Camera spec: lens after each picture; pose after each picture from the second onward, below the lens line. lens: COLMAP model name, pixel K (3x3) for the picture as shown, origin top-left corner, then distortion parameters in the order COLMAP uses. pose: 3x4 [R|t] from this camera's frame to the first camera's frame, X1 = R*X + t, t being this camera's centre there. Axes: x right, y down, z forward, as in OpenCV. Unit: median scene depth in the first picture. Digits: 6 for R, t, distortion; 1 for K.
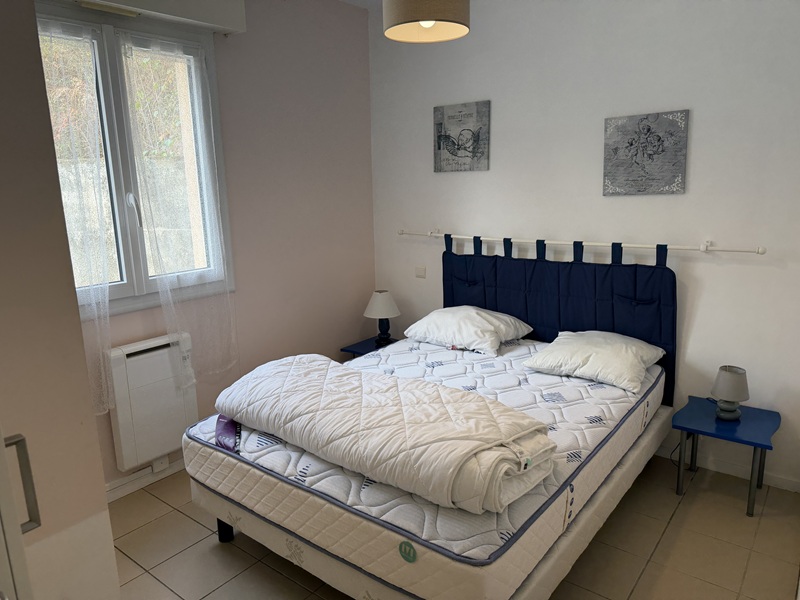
lens RADIAL K [[560.4, 0, 399.9], [0, 560.4, 303.2], [0, 0, 1]] dist [0.125525, -0.199109]
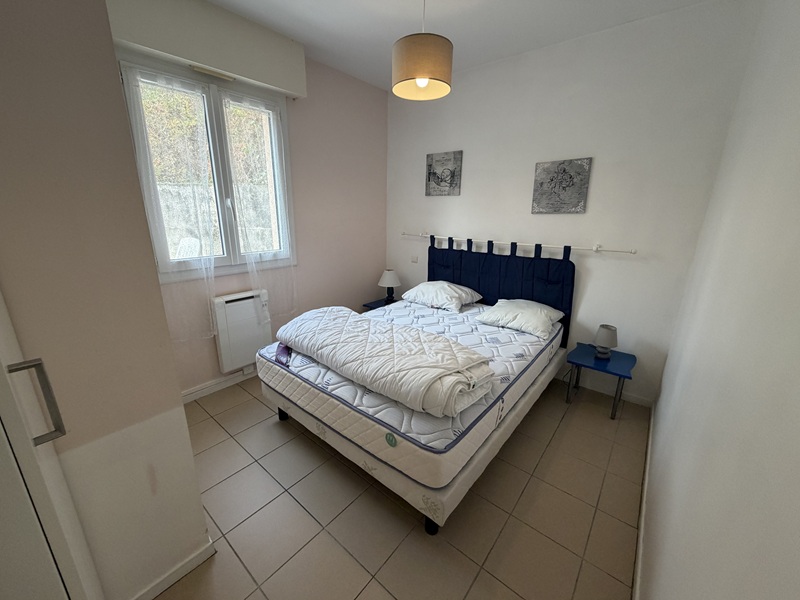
lens RADIAL K [[320.1, 0, 400.0], [0, 320.1, 300.3], [0, 0, 1]] dist [0.001529, 0.000250]
pose [[0.999004, 0.041875, -0.015398, 0.021202], [-0.040890, 0.997391, 0.059489, 0.013111], [0.017849, -0.058800, 0.998110, 0.113502]]
